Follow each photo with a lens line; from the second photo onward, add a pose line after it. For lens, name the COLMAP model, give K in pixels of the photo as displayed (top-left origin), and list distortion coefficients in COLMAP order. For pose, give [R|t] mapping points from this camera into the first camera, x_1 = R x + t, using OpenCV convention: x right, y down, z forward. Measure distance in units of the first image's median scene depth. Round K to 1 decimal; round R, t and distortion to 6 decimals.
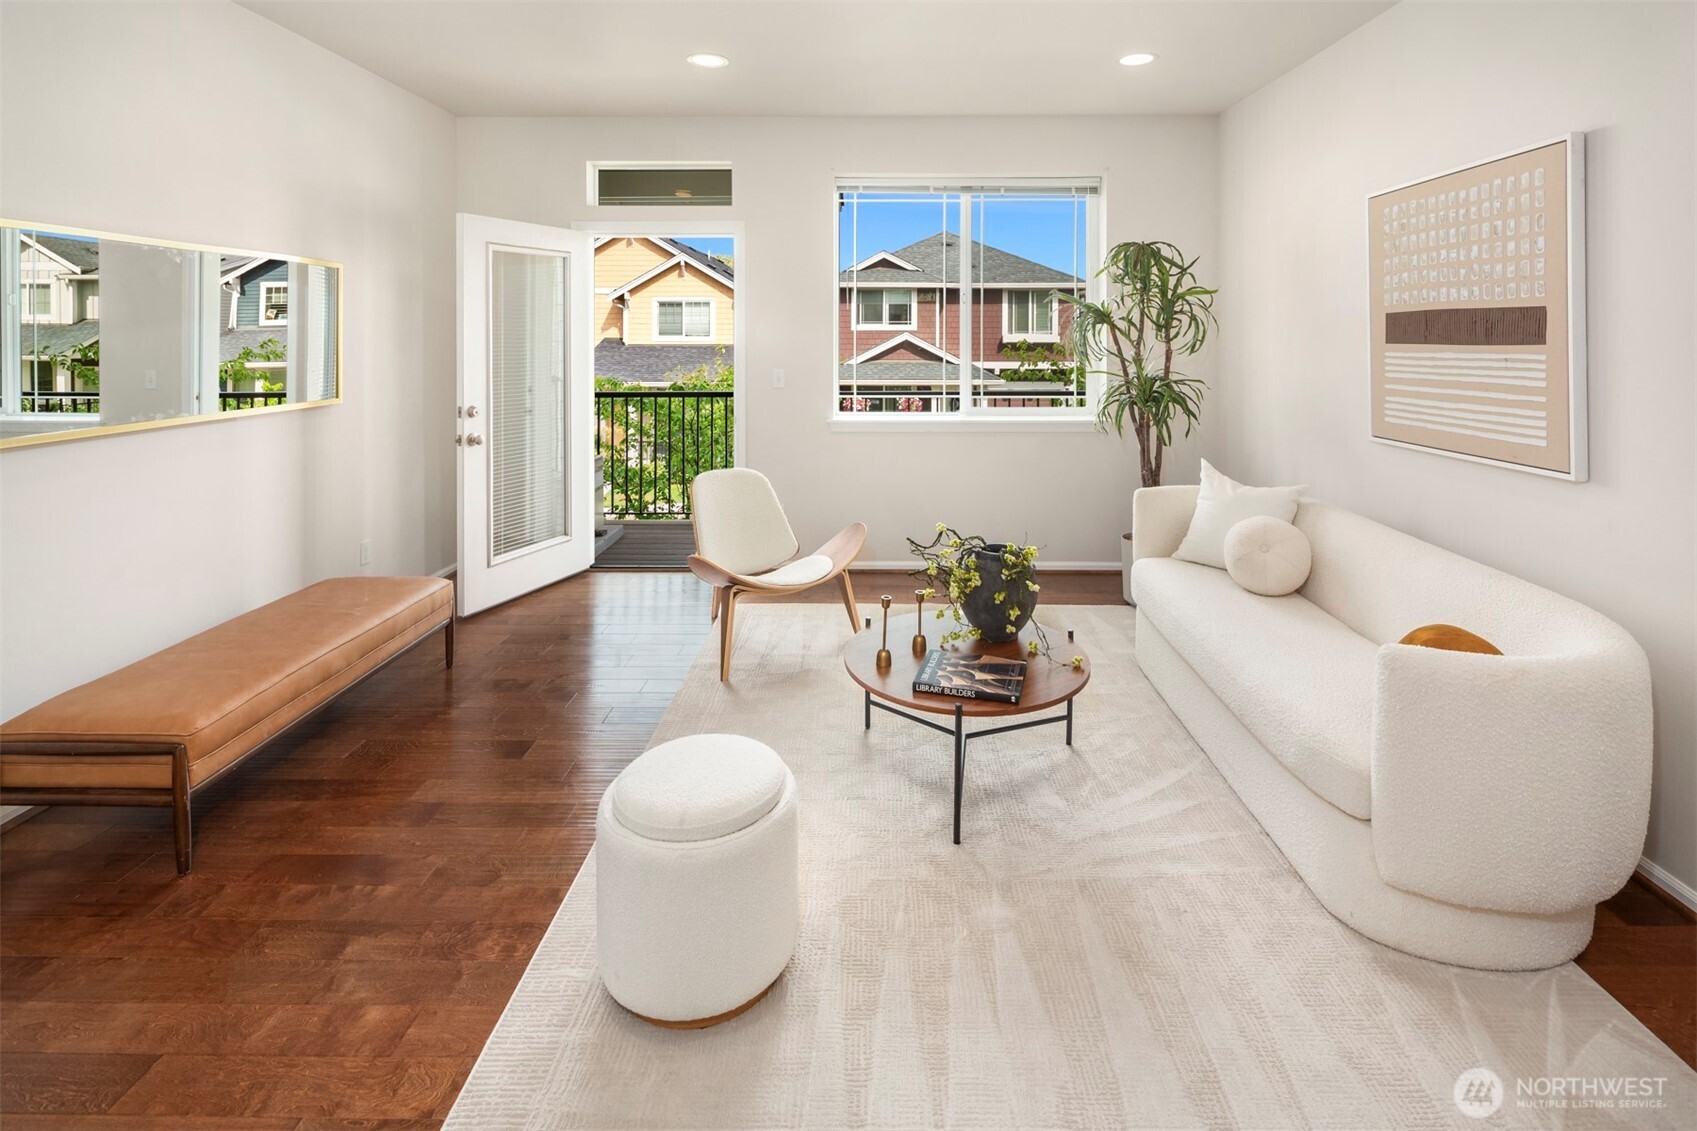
lens RADIAL K [[855.7, 0, 848.5], [0, 855.7, 327.7], [0, 0, 1]] dist [0.000132, -0.000419]
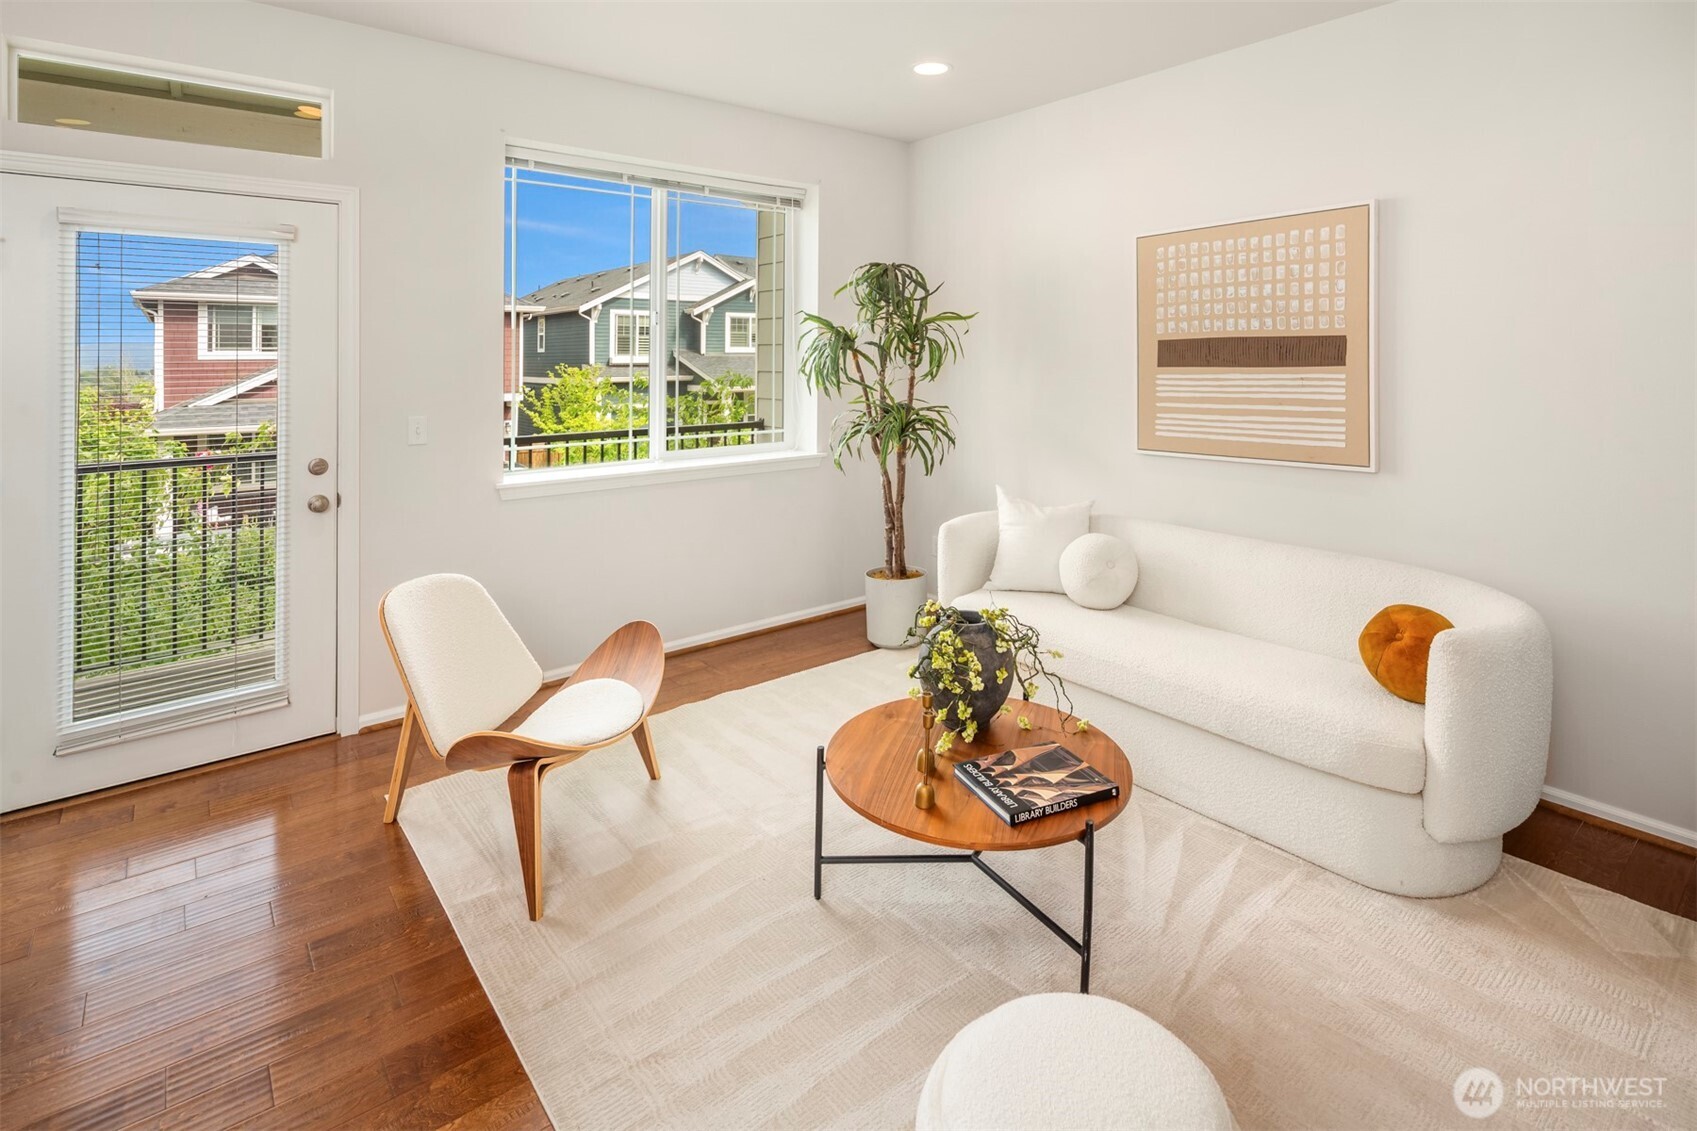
lens RADIAL K [[862.4, 0, 916.5], [0, 862.4, 366.1], [0, 0, 1]] dist [0.000771, -0.002433]
pose [[0.737888, -0.008793, 0.674866, -0.417293], [0.000484, 0.999922, 0.012499, 0.003056], [-0.674923, -0.008897, 0.737834, 0.406908]]
